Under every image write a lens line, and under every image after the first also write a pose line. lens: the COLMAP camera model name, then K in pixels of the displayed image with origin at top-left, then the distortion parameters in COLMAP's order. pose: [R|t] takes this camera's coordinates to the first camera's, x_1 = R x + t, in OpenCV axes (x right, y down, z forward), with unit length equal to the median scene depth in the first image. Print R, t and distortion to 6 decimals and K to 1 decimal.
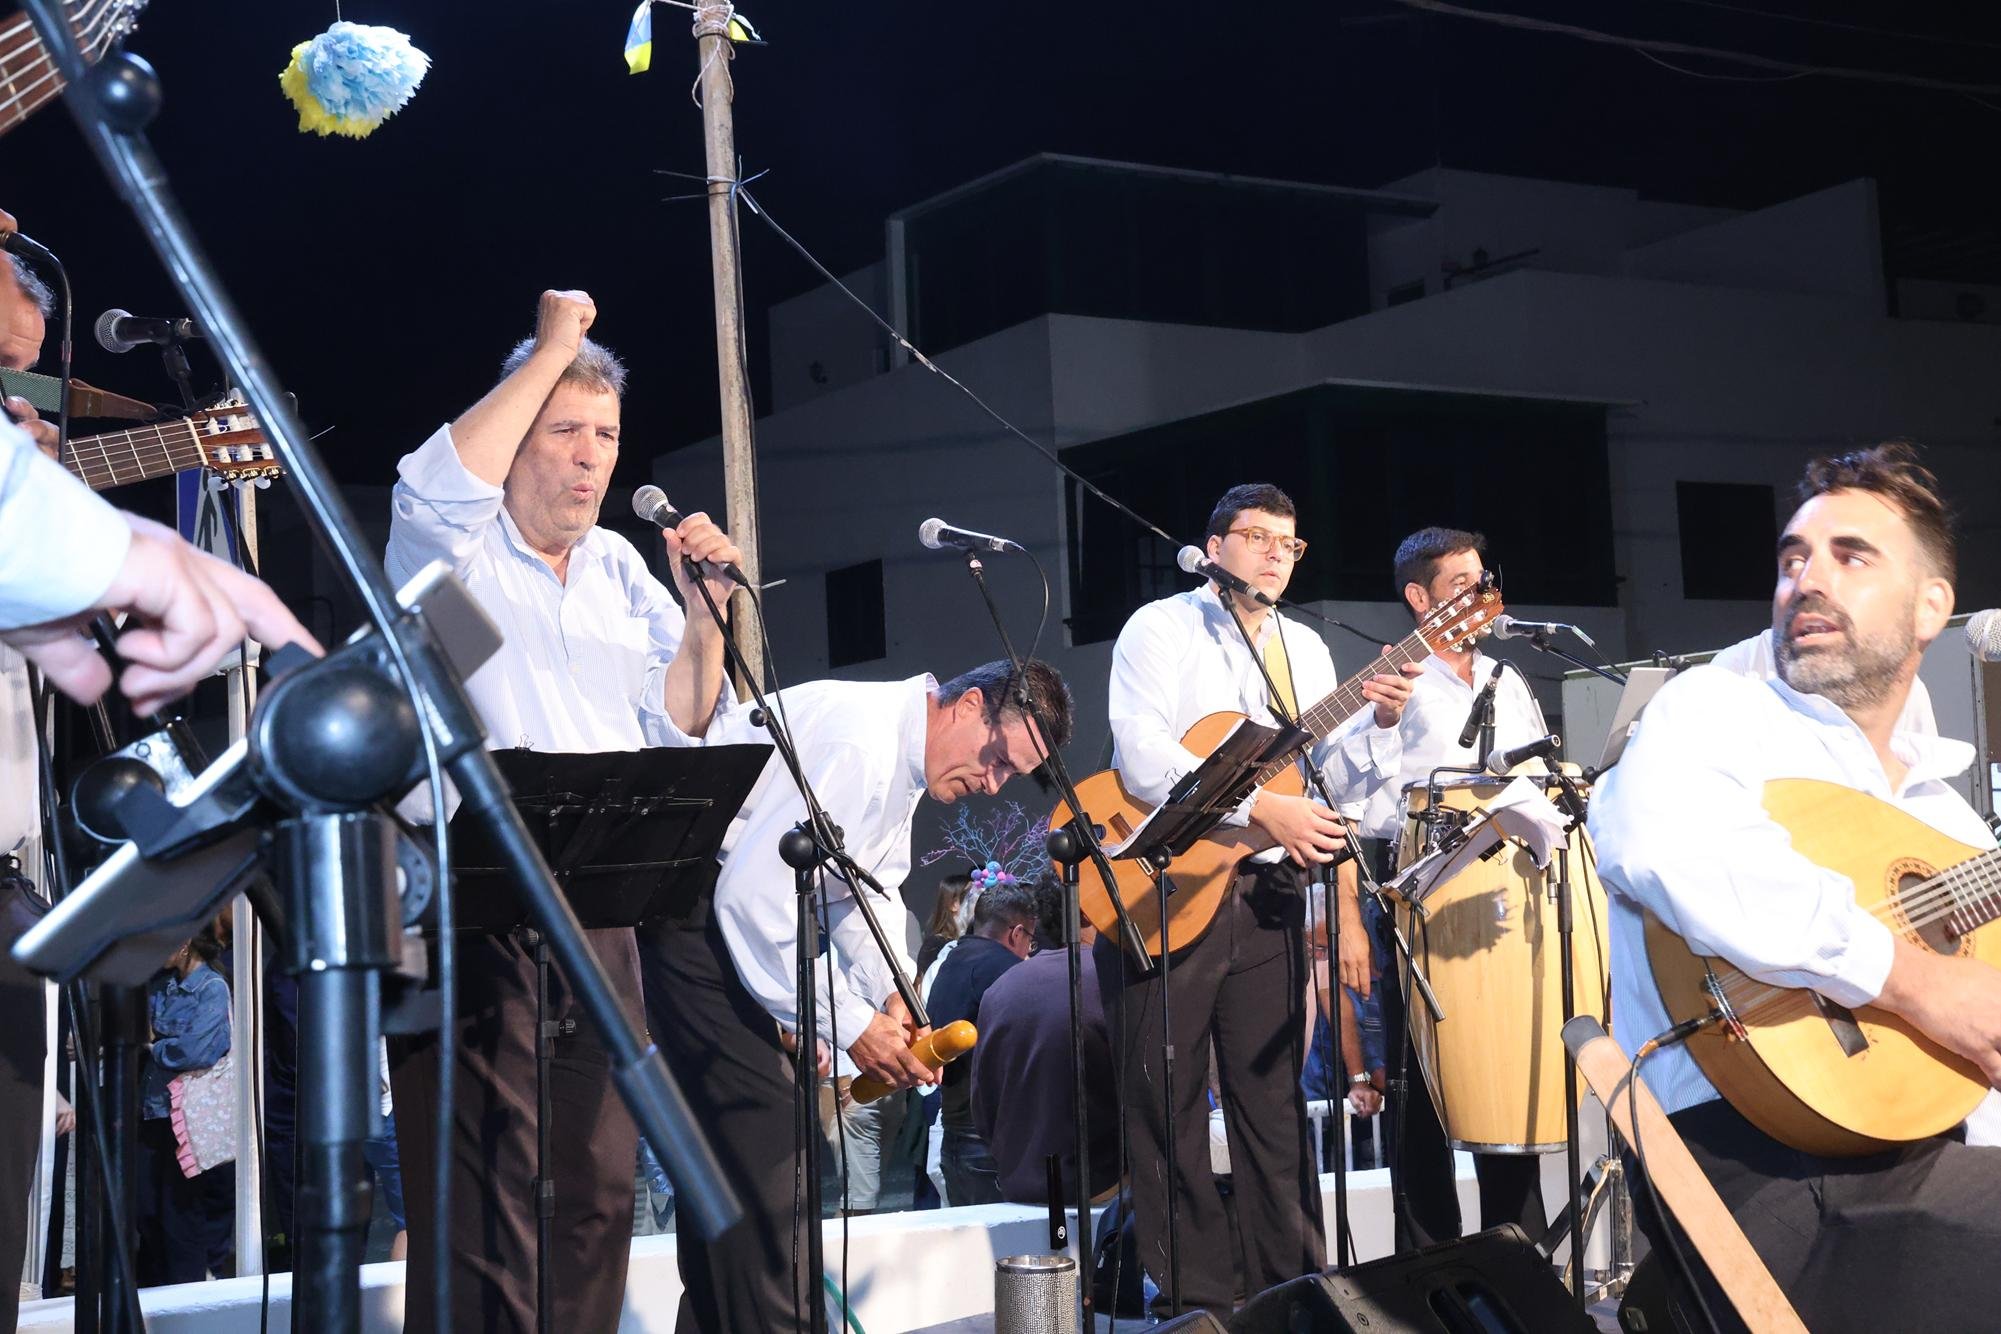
lens RADIAL K [[2348.3, 0, 1000.5], [0, 2348.3, 667.0], [0, 0, 1]] dist [0.005747, 0.001654]
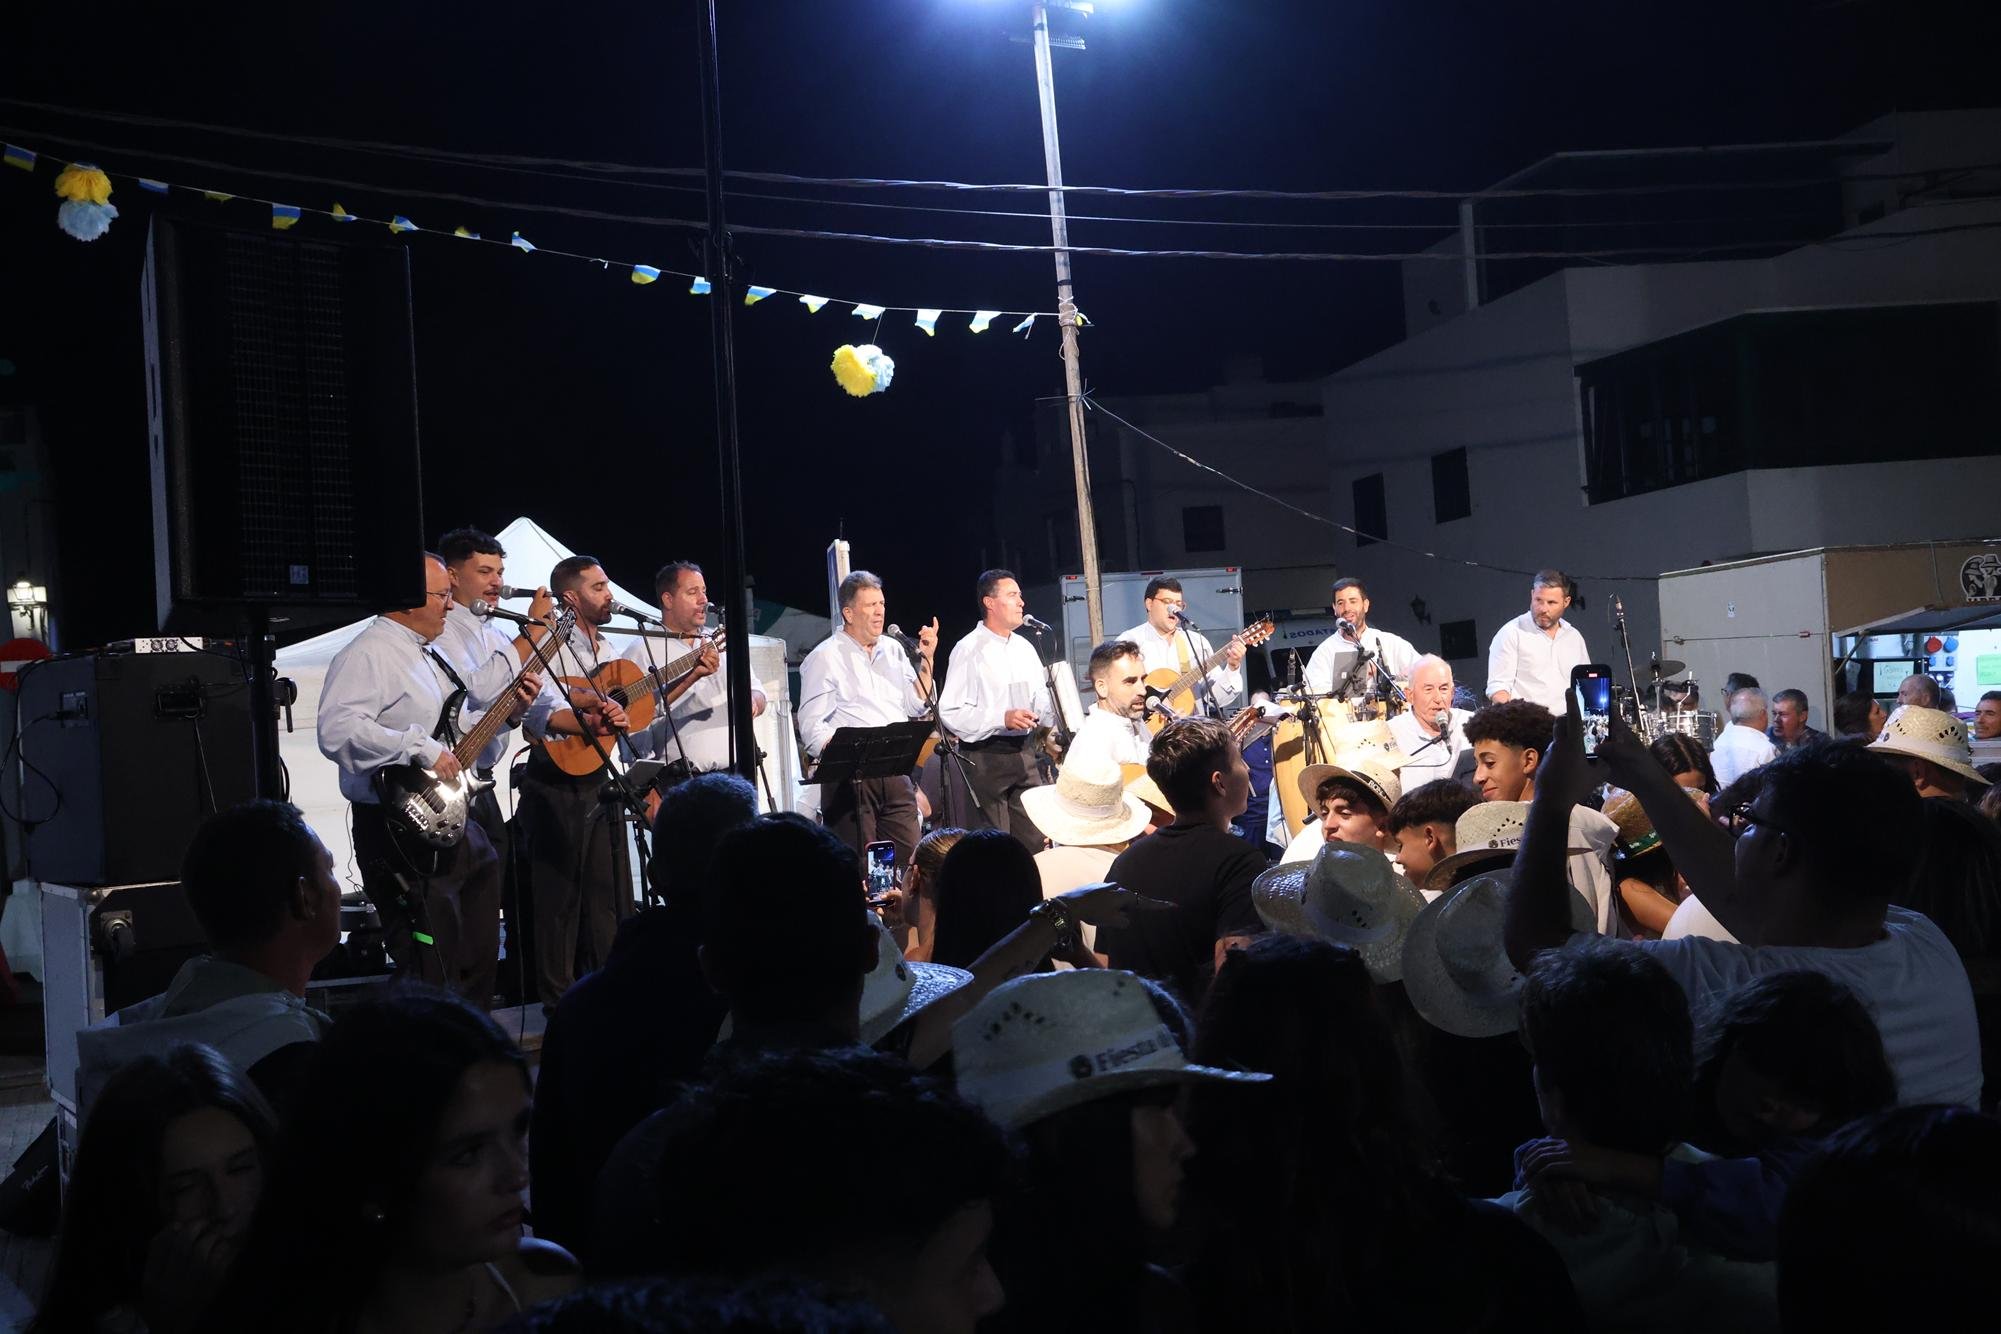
lens RADIAL K [[1989.8, 0, 1000.5], [0, 1989.8, 667.0], [0, 0, 1]] dist [0.000133, 0.135554]
pose [[0.910551, -0.013437, -0.413179, 0.195147], [0.060316, 0.993094, 0.100625, -0.052380], [0.408974, -0.116545, 0.905073, -0.235013]]
